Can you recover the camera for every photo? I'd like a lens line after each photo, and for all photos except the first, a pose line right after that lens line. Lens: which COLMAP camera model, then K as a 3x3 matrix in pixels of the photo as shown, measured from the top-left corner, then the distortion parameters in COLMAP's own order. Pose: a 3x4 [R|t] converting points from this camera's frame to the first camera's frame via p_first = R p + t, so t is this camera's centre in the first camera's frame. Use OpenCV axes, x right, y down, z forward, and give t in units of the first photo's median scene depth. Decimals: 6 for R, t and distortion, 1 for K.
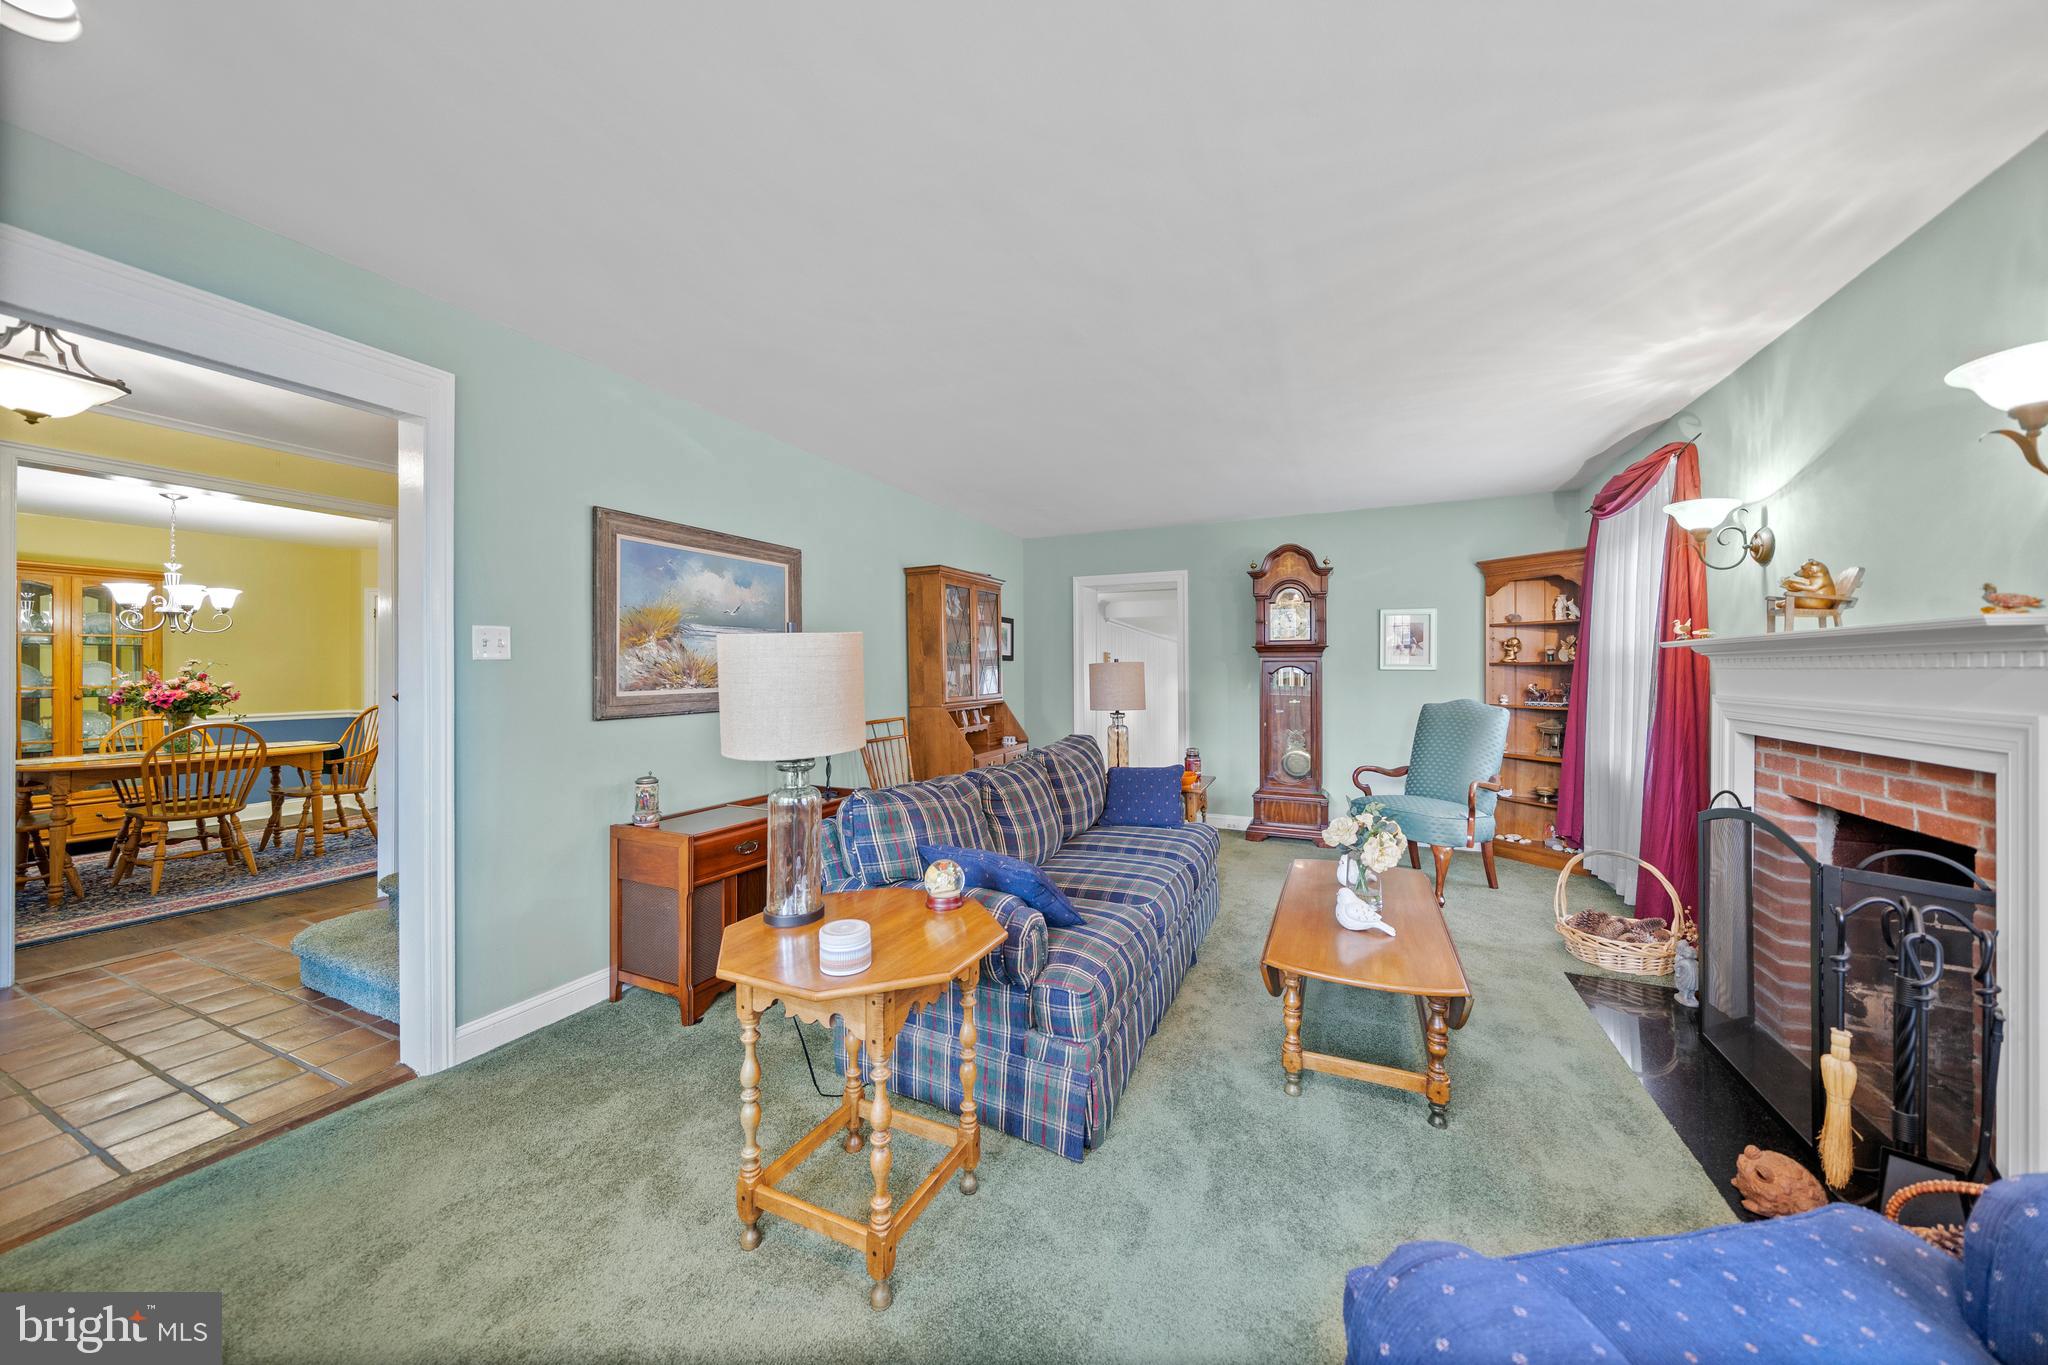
lens RADIAL K [[702.3, 0, 1025.1], [0, 702.3, 666.4], [0, 0, 1]] dist [-0.012397, -0.000080]
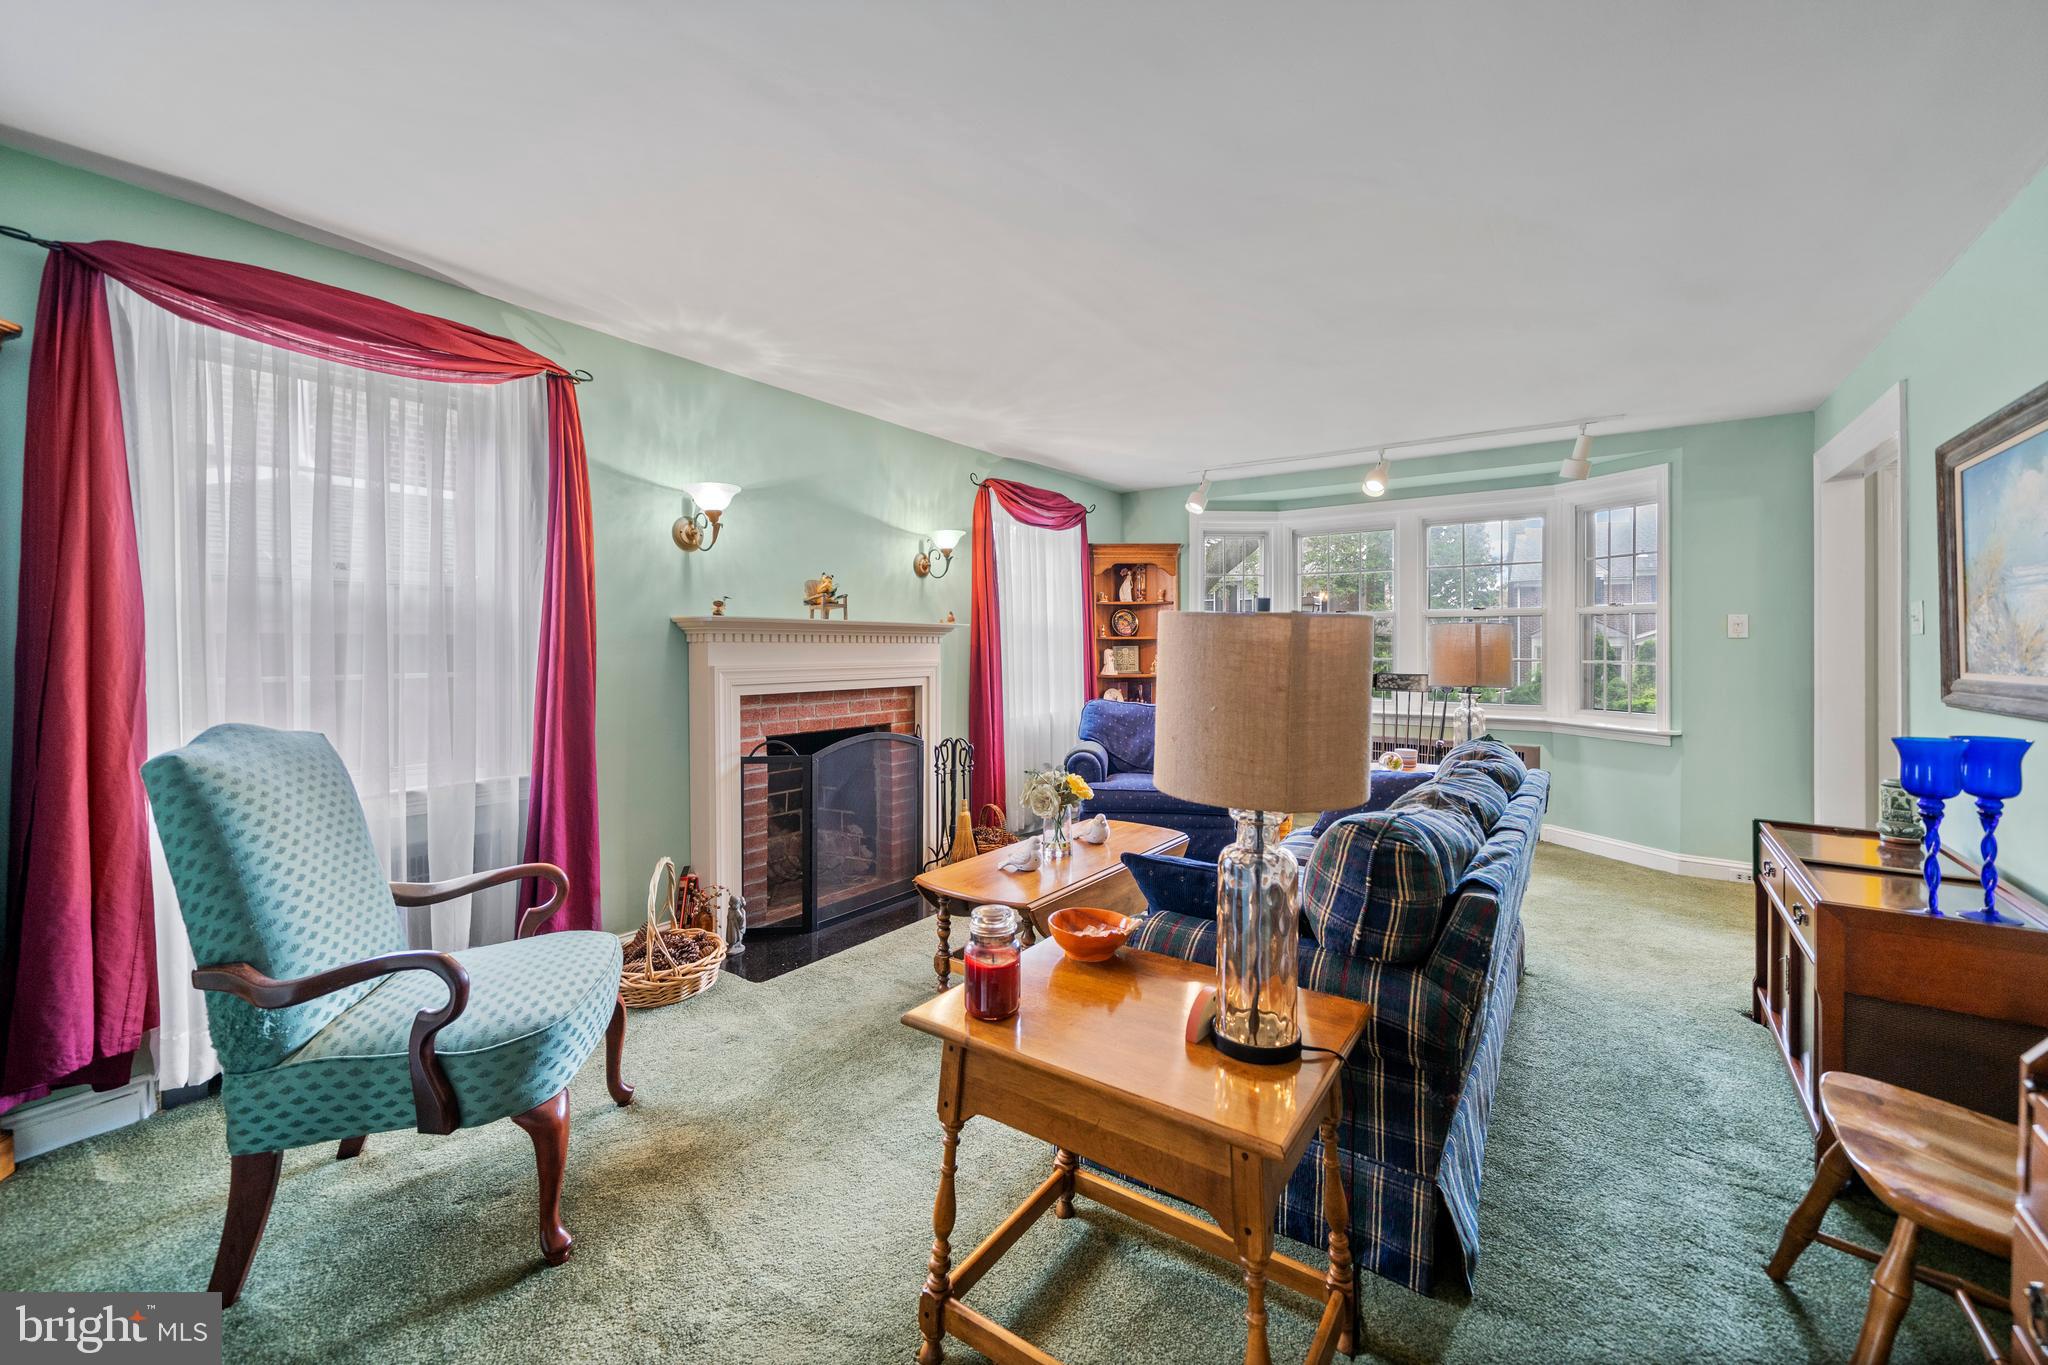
lens RADIAL K [[785.1, 0, 1017.4], [0, 785.1, 649.6], [0, 0, 1]] dist [-0.001476, -0.000086]
pose [[-0.977386, -0.001658, 0.211455, 0.179744], [-0.002176, 0.999995, -0.002215, 0.011787], [-0.211451, -0.002626, -0.977385, 1.434875]]
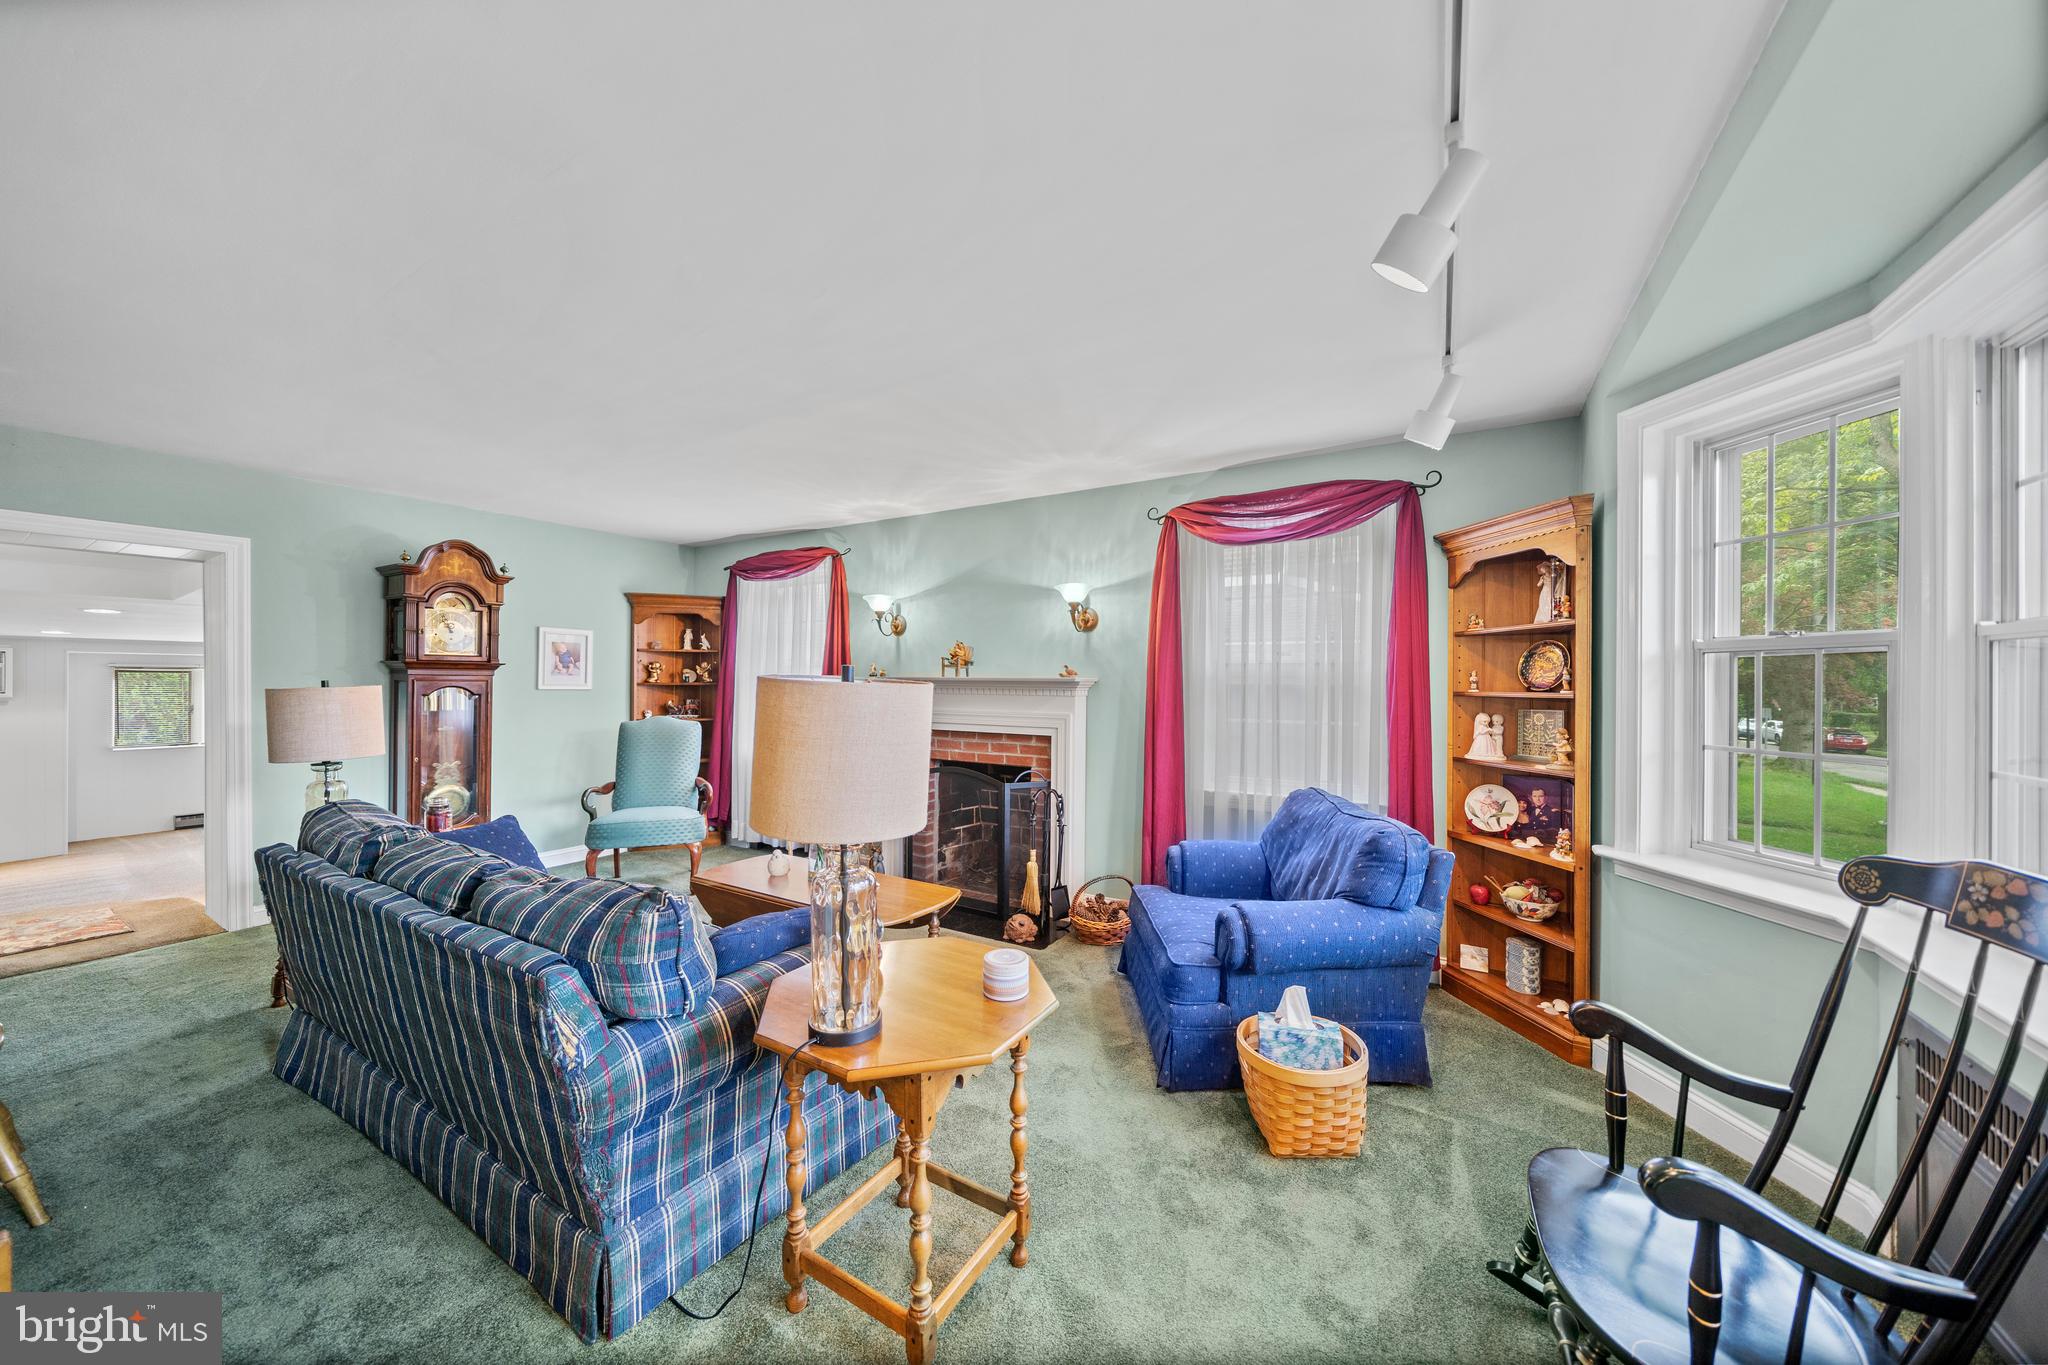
lens RADIAL K [[712.6, 0, 1024.0], [0, 712.6, 682.5], [0, 0, 1]] dist [-0.001094, -0.000049]
pose [[0.112852, -0.000069, 0.993612, -0.514228], [-0.013787, 0.999904, 0.001636, -0.020532], [-0.993516, -0.013883, 0.112840, 0.305772]]
